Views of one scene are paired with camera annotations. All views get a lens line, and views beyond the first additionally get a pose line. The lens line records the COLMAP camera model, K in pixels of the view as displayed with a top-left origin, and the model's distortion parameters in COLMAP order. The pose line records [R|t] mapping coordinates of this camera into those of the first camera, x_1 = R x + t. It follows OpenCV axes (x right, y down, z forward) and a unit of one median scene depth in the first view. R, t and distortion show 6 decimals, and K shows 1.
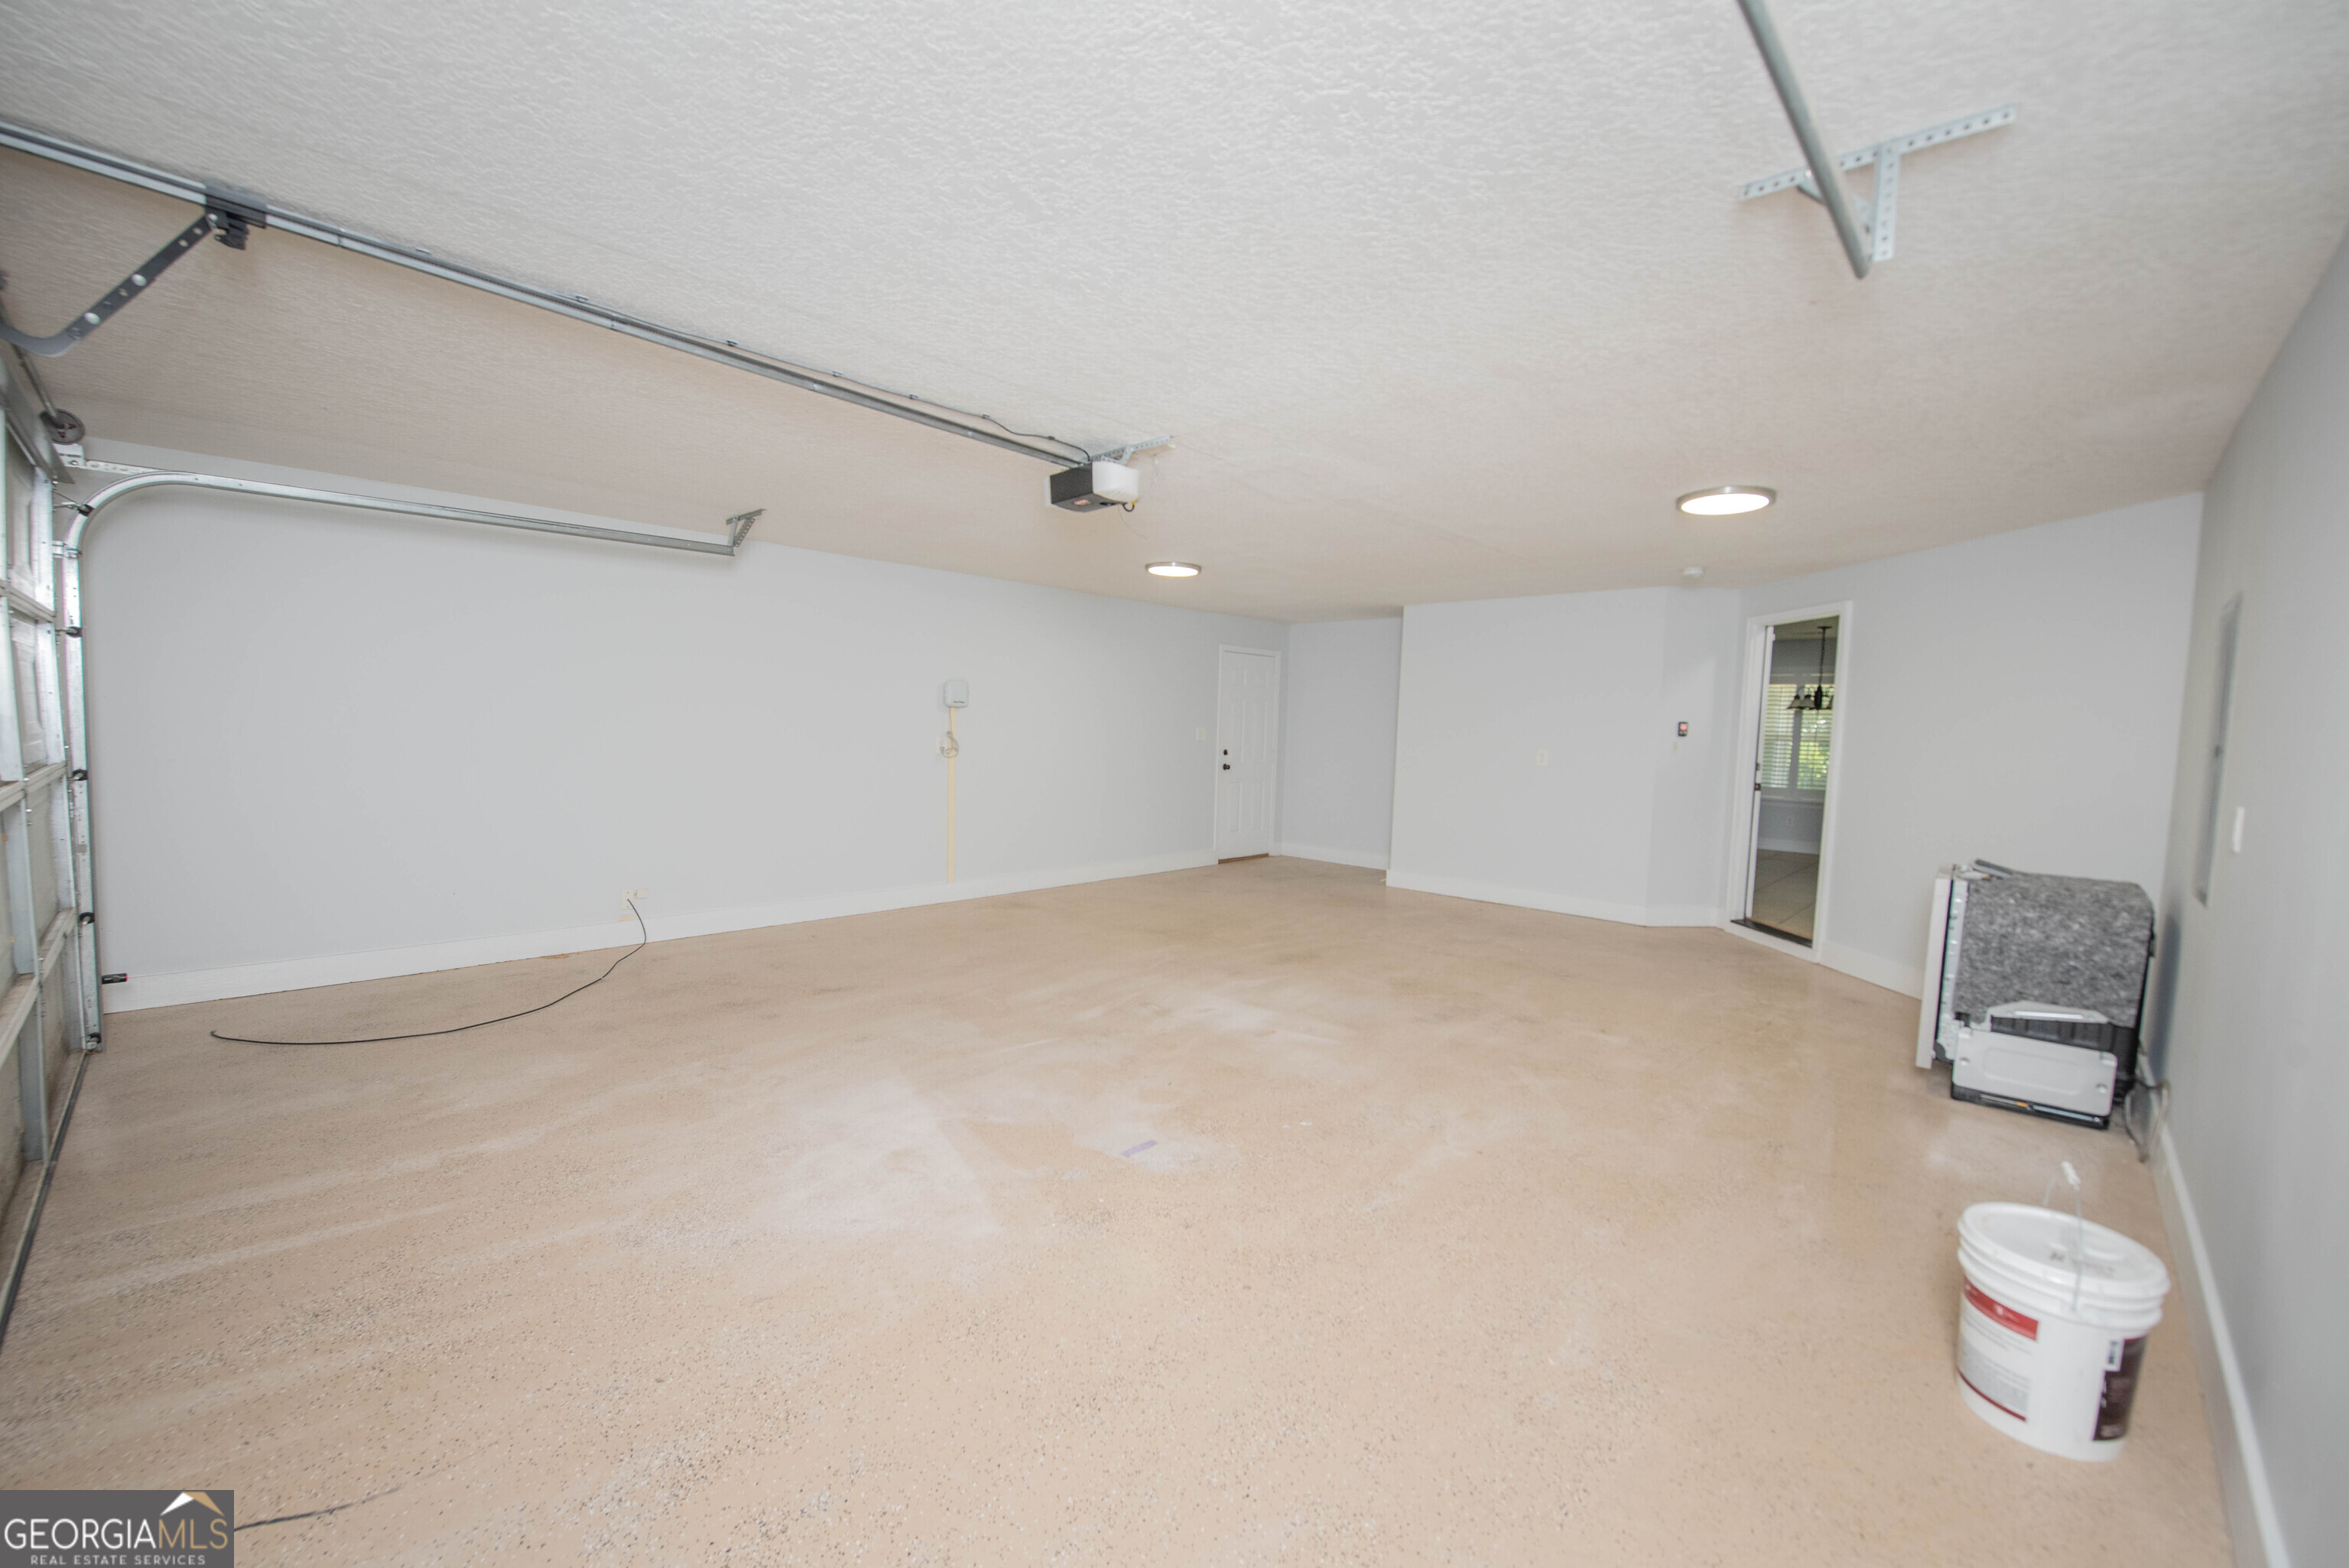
lens RADIAL K [[956.9, 0, 1165.4], [0, 956.9, 800.7], [0, 0, 1]] dist [-0.011897, -0.003992]
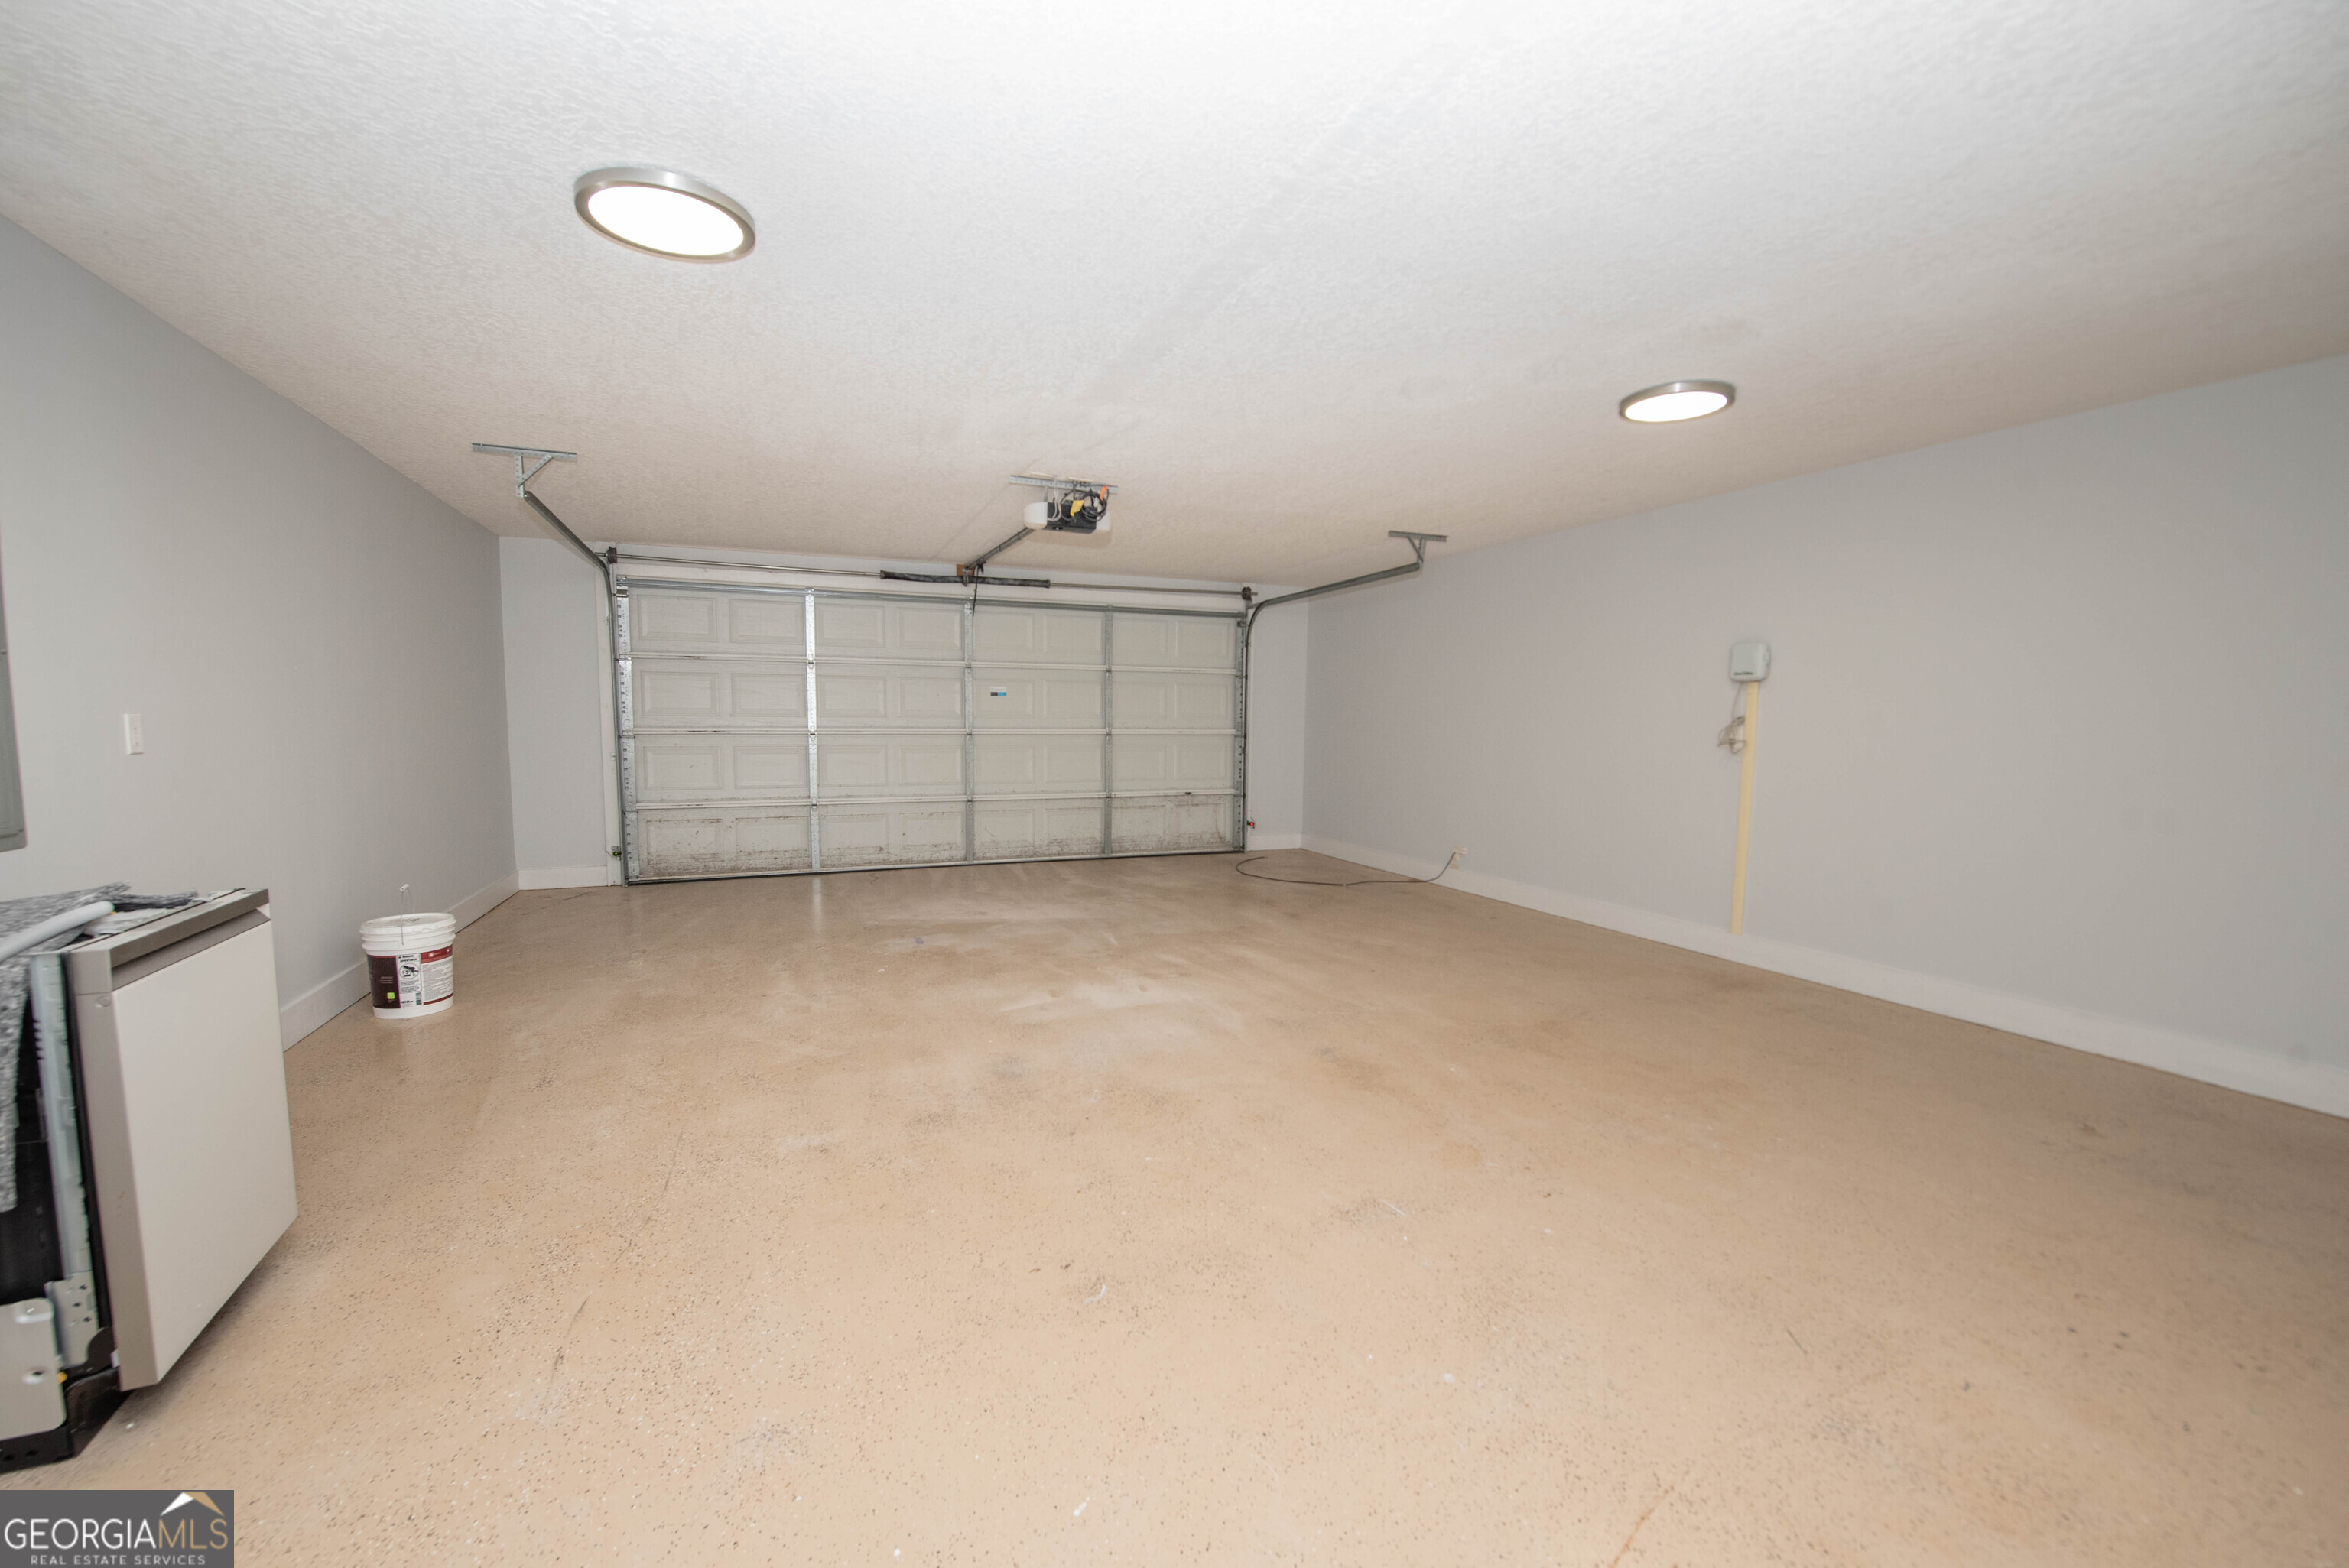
lens RADIAL K [[956.9, 0, 1165.4], [0, 956.9, 800.7], [0, 0, 1]] dist [-0.011897, -0.003992]
pose [[-0.414625, 0.052923, -0.908452, 0.902322], [-0.092522, 0.990682, 0.099941, -0.065079], [0.905277, 0.125490, -0.405865, 1.399370]]
